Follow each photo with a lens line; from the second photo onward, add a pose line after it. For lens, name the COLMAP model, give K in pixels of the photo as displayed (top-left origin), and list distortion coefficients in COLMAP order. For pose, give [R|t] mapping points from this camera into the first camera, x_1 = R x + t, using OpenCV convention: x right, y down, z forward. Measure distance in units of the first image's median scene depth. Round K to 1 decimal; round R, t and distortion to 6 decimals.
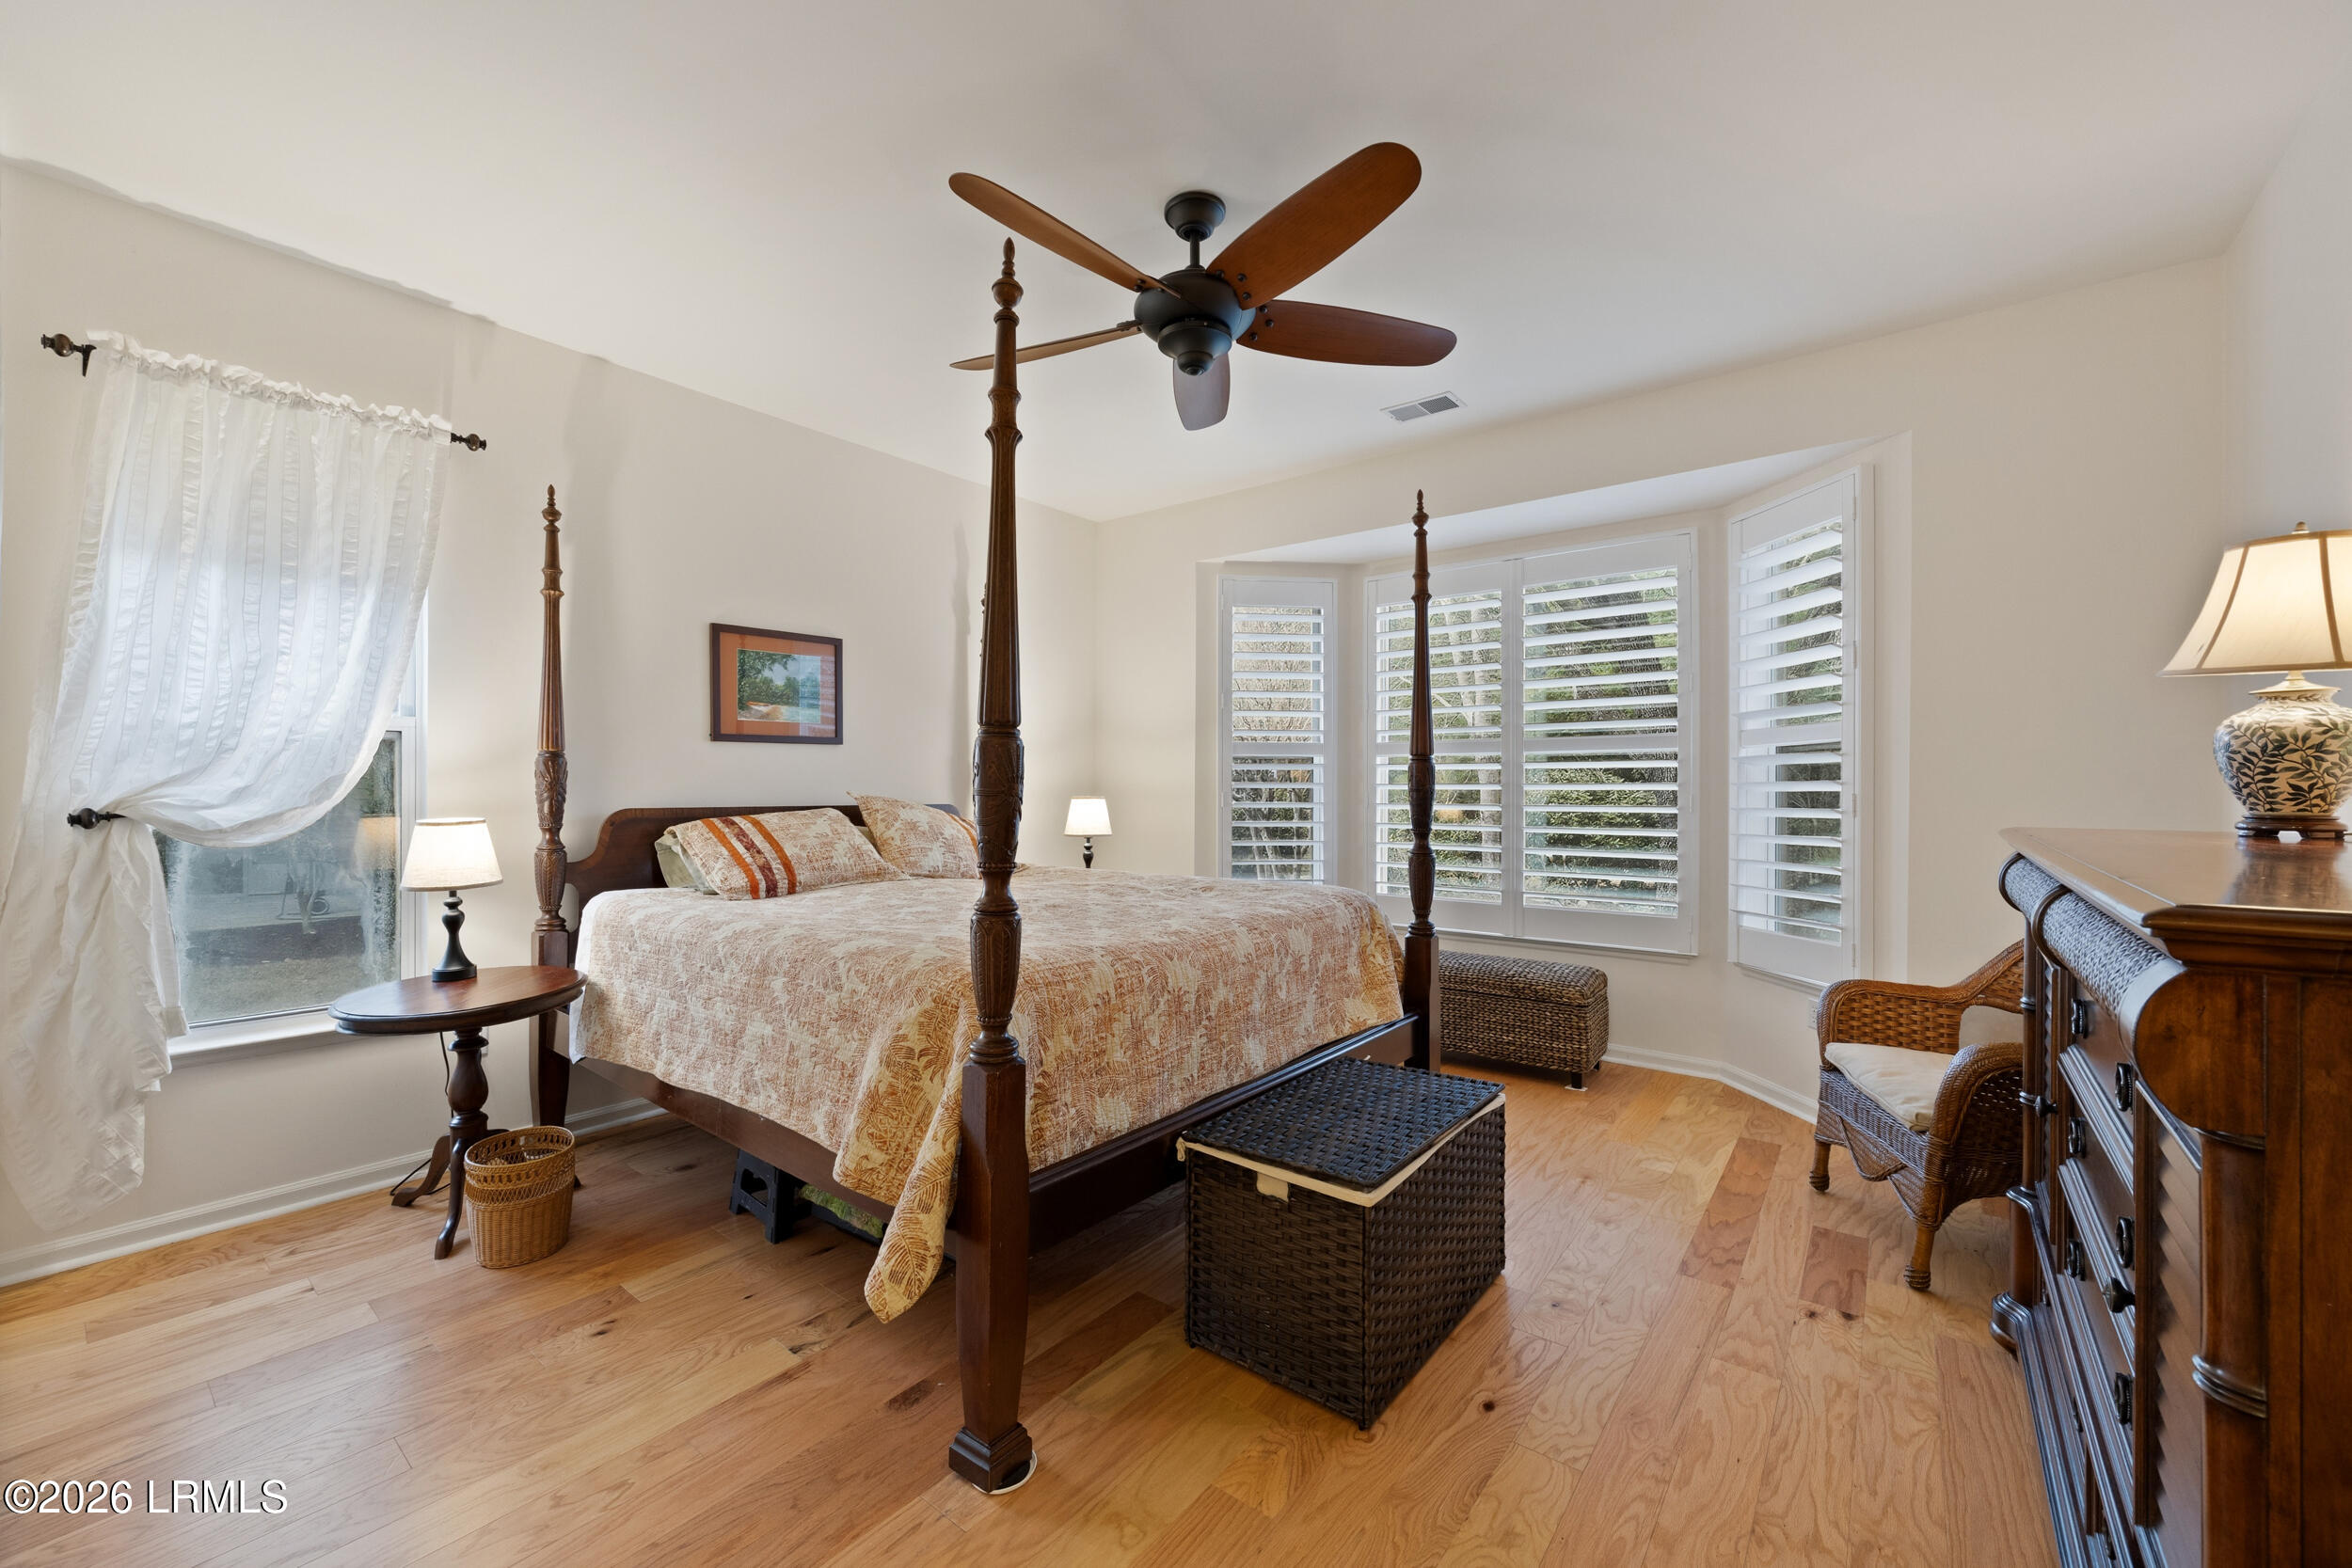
lens RADIAL K [[912.4, 0, 1180.2], [0, 912.4, 794.4], [0, 0, 1]] dist [0.003223, 0.000351]
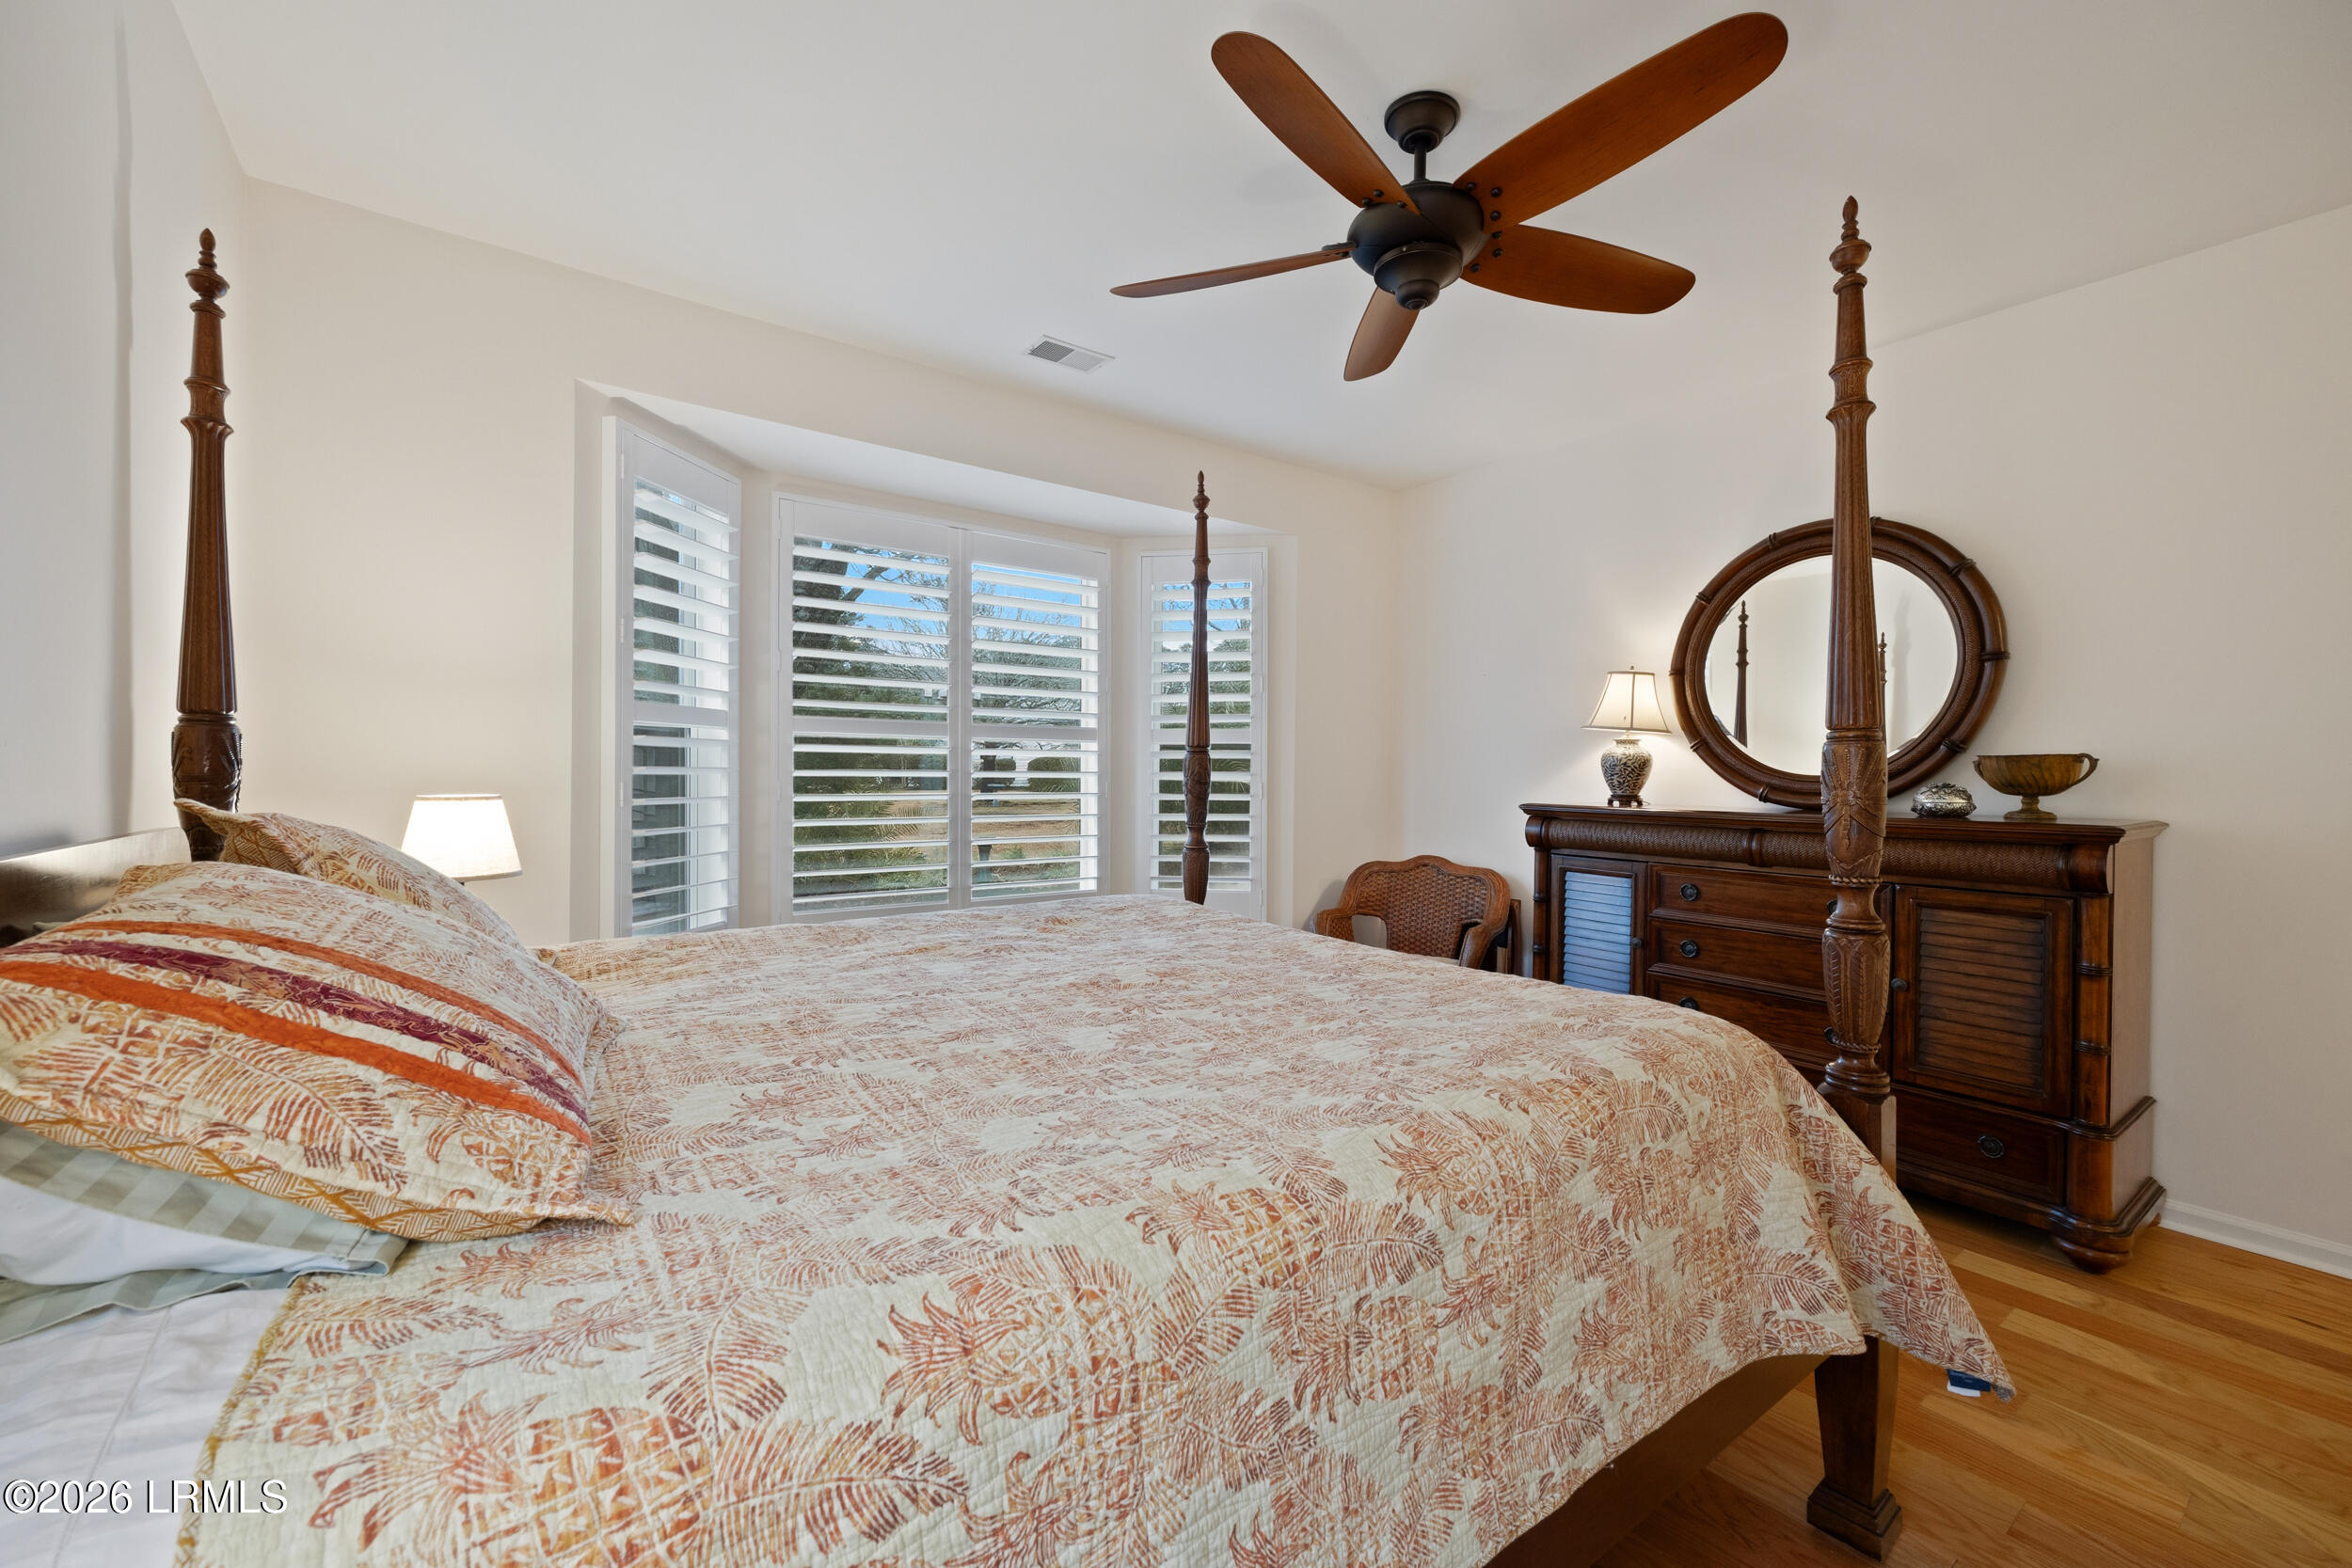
lens RADIAL K [[912.4, 0, 1176.3], [0, 912.4, 777.4], [0, 0, 1]] dist [0.003223, 0.000351]
pose [[0.249329, -0.005638, 0.968402, -0.683992], [0.002596, 0.999983, 0.005153, -0.013462], [-0.968415, 0.001230, 0.249339, 0.779321]]
